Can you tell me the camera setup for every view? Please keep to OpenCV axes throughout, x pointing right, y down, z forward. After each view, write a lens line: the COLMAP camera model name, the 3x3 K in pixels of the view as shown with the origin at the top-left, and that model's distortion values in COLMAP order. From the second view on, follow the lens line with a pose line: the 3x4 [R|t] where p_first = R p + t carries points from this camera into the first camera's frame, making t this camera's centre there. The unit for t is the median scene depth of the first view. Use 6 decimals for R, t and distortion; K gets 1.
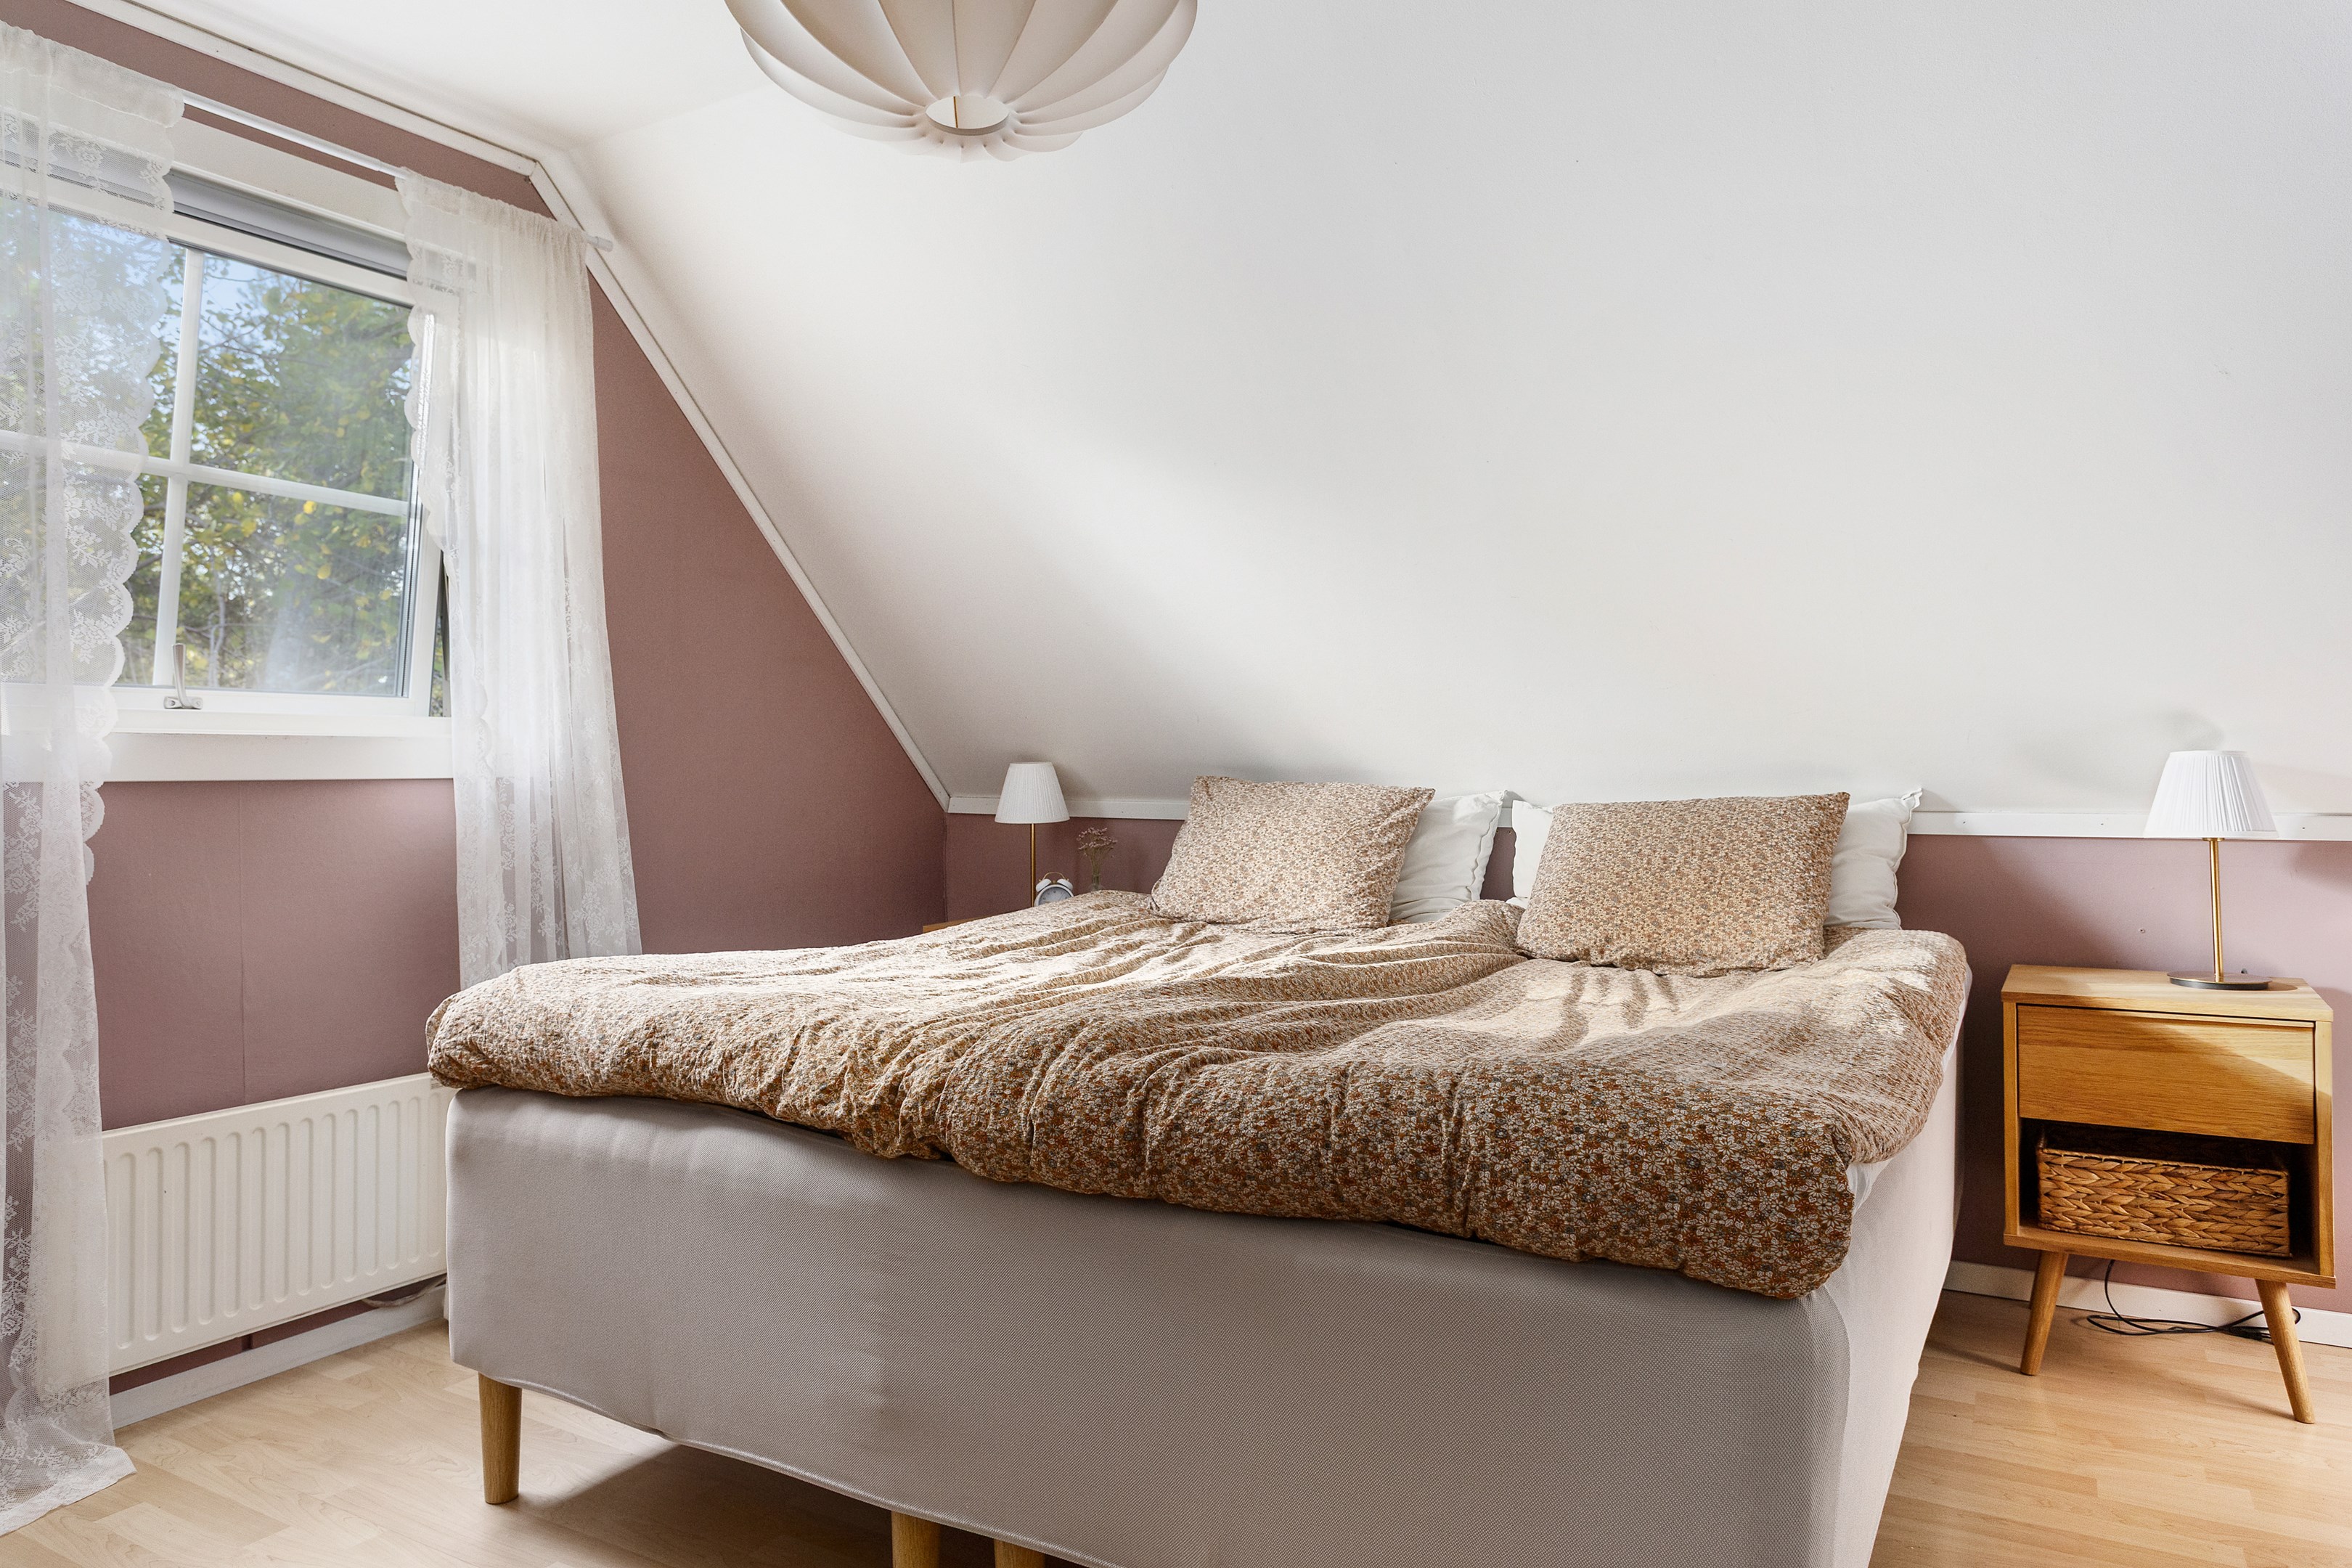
lens RADIAL K [[1509.8, 0, 1176.0], [0, 1509.8, 784.0], [0, 0, 1]] dist [0.002337, 0.001426]
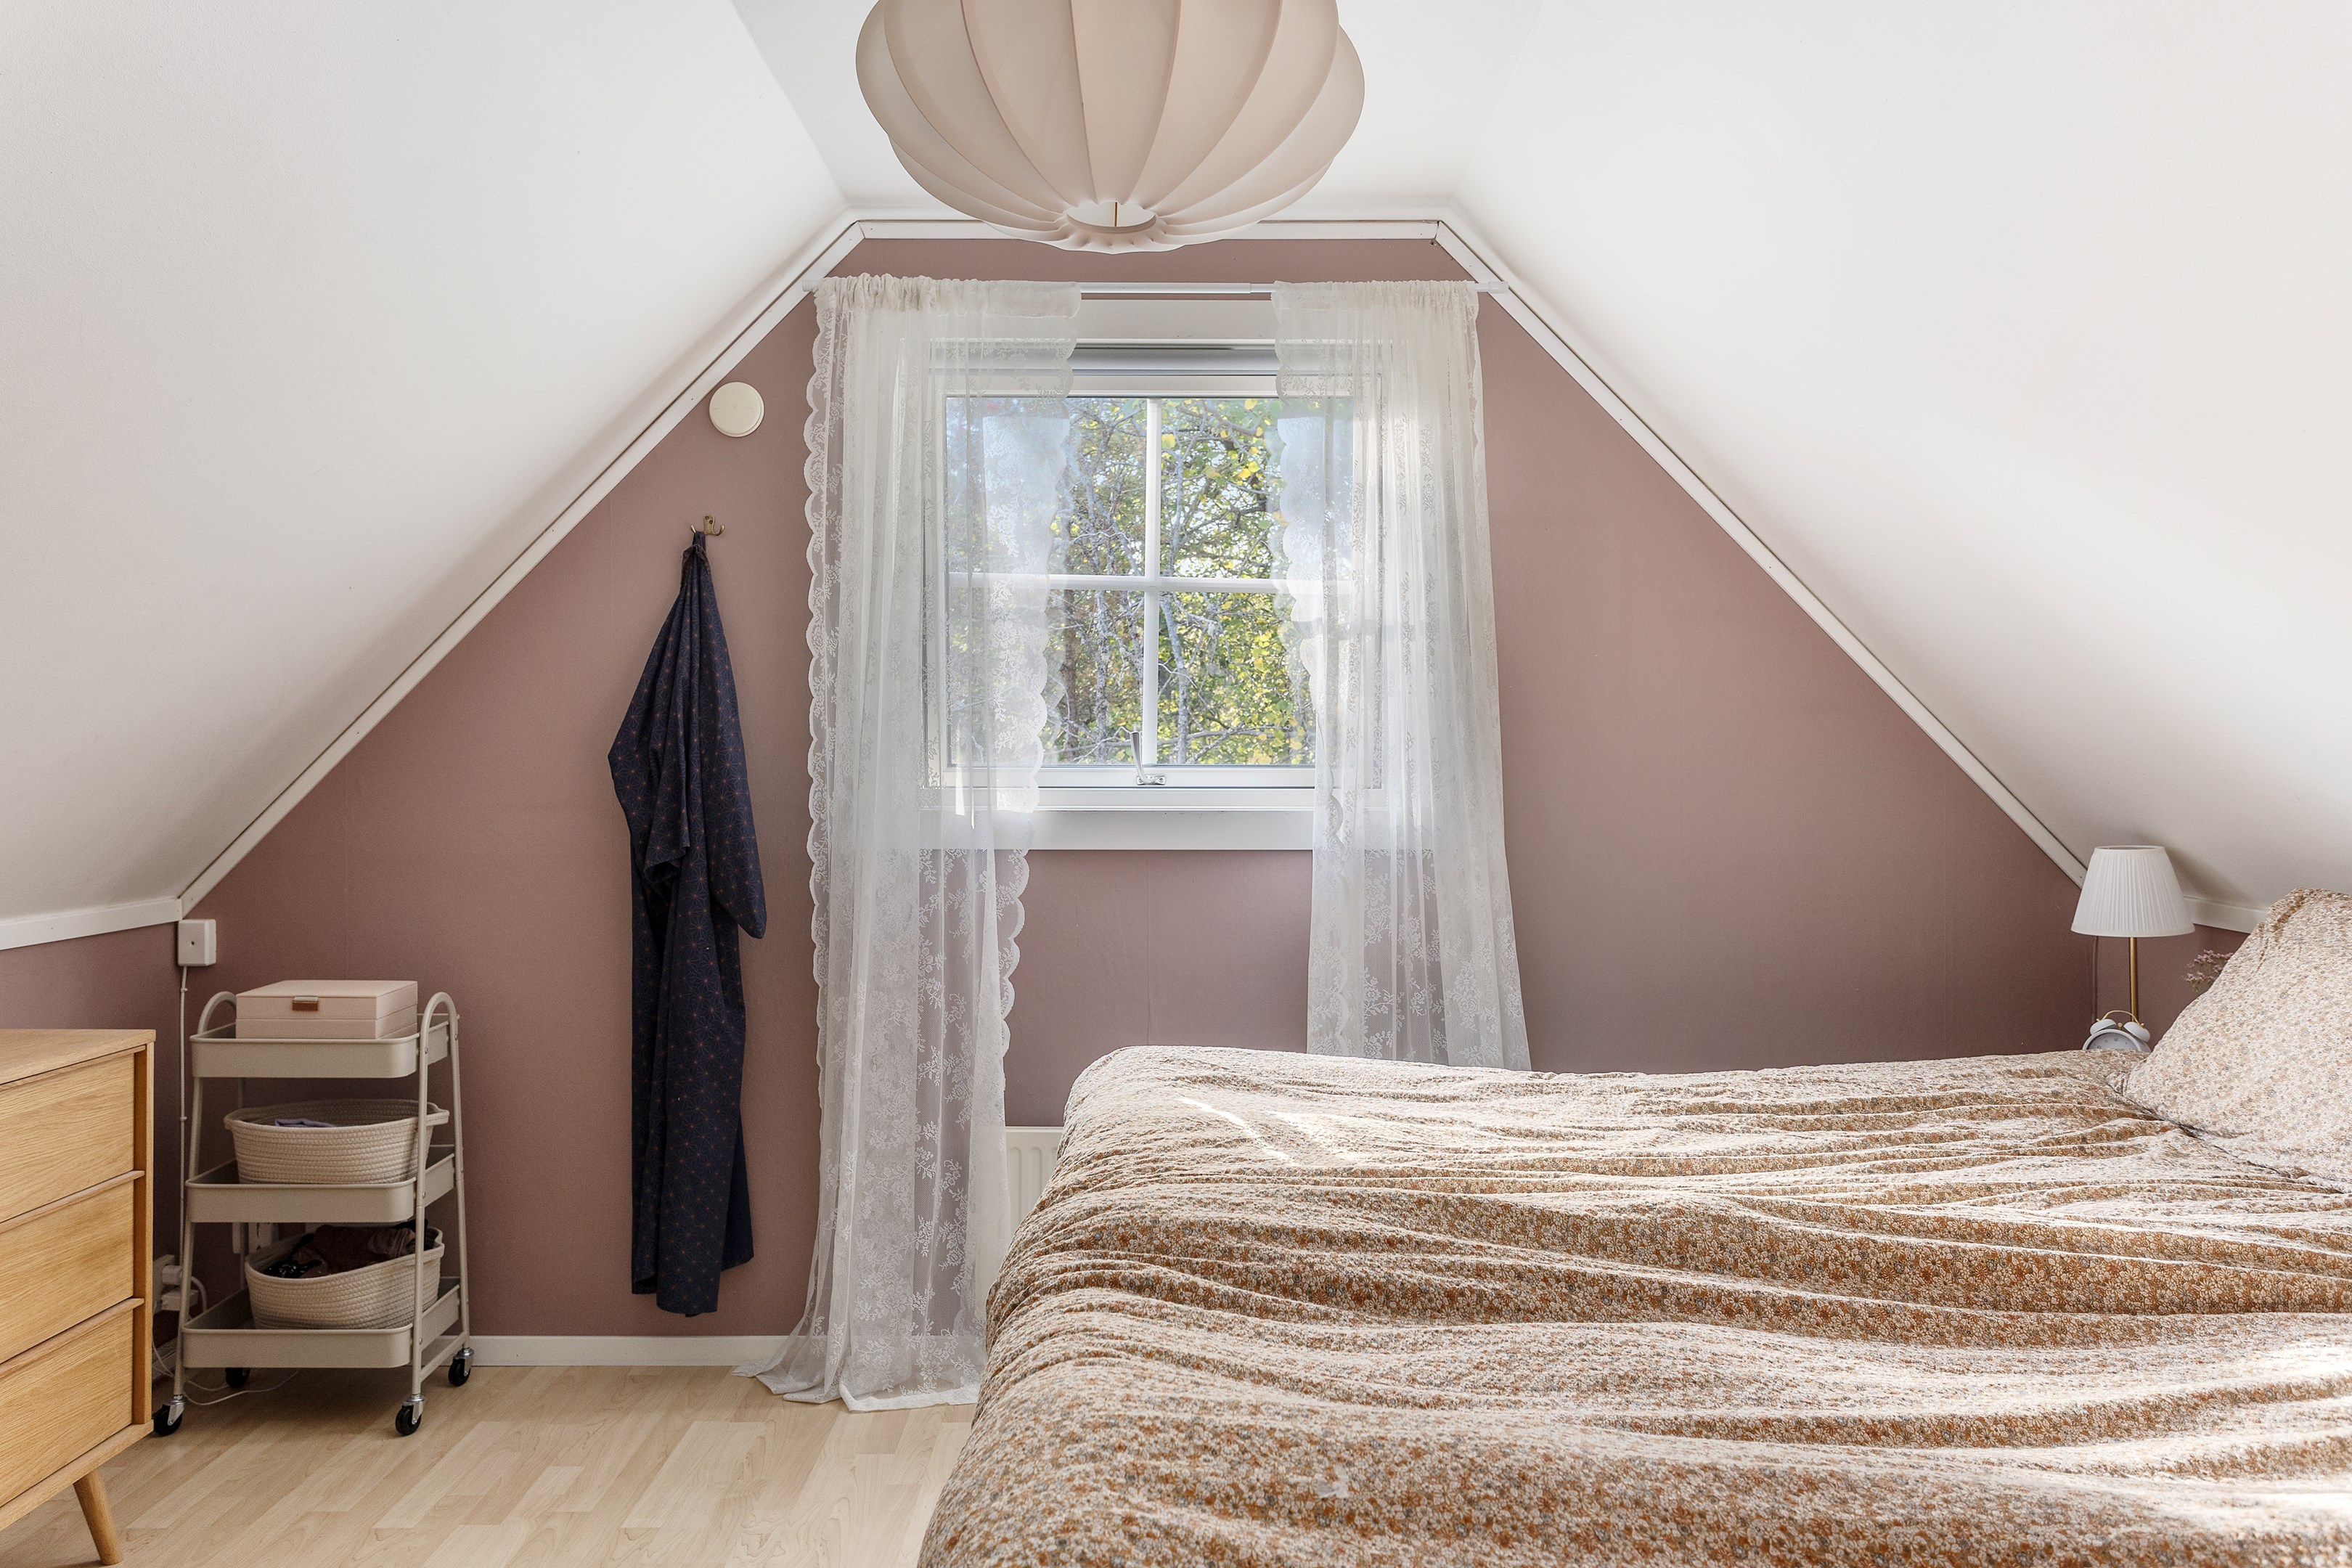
lens RADIAL K [[1742.5, 0, 1176.0], [0, 1742.5, 784.0], [0, 0, 1]] dist [0.003359, 0.005522]
pose [[0.504590, 0.016891, -0.863194, 0.512892], [-0.013266, 0.999842, 0.011810, -0.063878], [0.863257, 0.005492, 0.504734, 0.310055]]
